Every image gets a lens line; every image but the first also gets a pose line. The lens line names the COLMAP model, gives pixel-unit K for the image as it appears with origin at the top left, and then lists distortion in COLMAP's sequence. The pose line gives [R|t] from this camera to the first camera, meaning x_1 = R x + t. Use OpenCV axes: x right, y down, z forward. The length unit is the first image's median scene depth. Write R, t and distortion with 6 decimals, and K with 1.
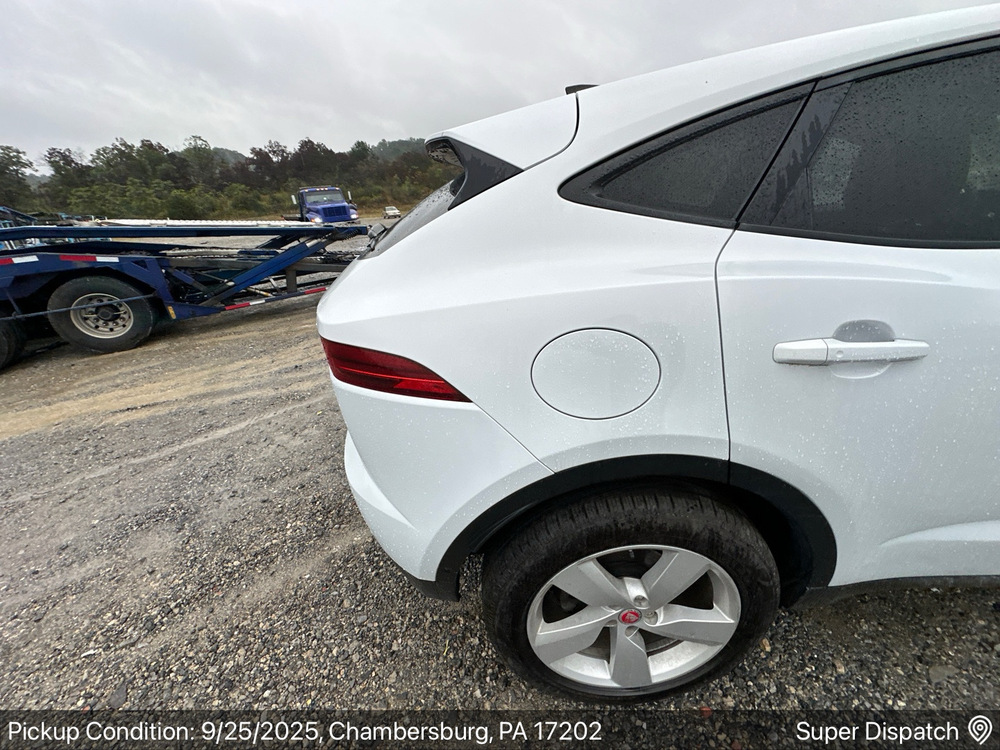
lens RADIAL K [[405.0, 0, 480.6], [0, 405.0, 375.5], [0, 0, 1]] dist [-0.003595, 0.000163]
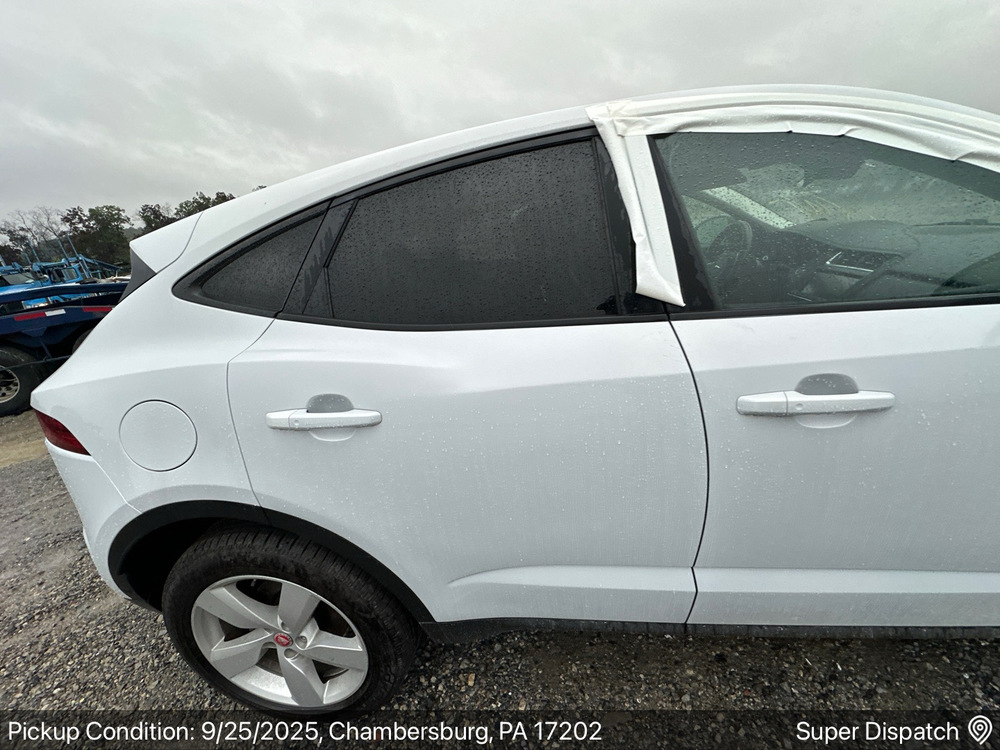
lens RADIAL K [[405.0, 0, 489.3], [0, 405.0, 373.5], [0, 0, 1]] dist [-0.003595, 0.000163]
pose [[0.993401, -0.015411, -0.113649, 0.749373], [0.008396, 0.998045, -0.061940, -0.056854], [0.114381, 0.060577, 0.991588, -0.080562]]
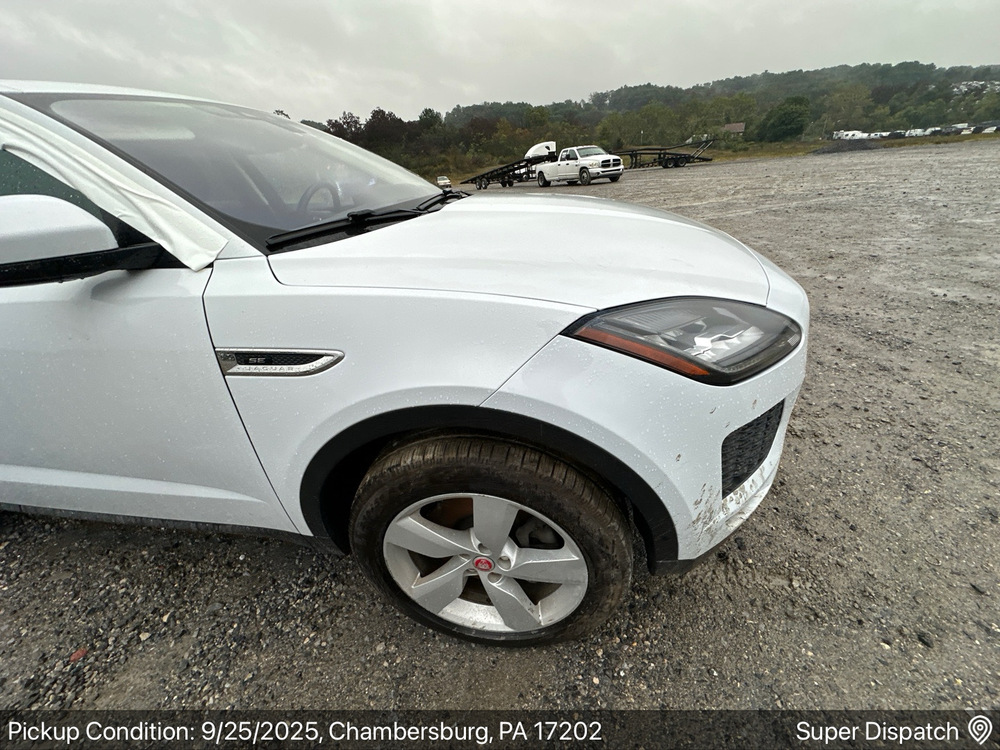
lens RADIAL K [[405.0, 0, 503.5], [0, 405.0, 371.4], [0, 0, 1]] dist [-0.003595, 0.000163]
pose [[0.984992, 0.059606, -0.161983, 1.911891], [-0.048966, 0.996421, 0.068904, -0.086958], [0.165511, -0.059938, 0.984385, -0.103824]]
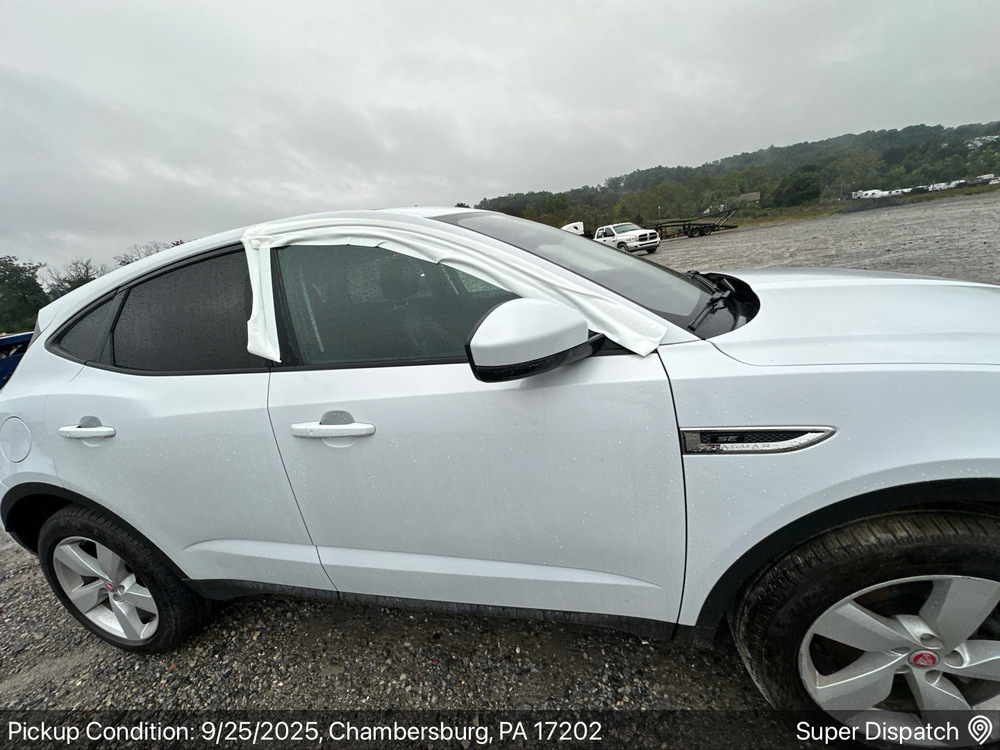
lens RADIAL K [[405.0, 0, 496.7], [0, 405.0, 367.9], [0, 0, 1]] dist [-0.003595, 0.000163]
pose [[0.968833, -0.016776, -0.247147, 1.572377], [-0.010569, 0.993996, -0.108902, -0.083628], [0.247490, 0.108120, 0.962839, -0.189760]]
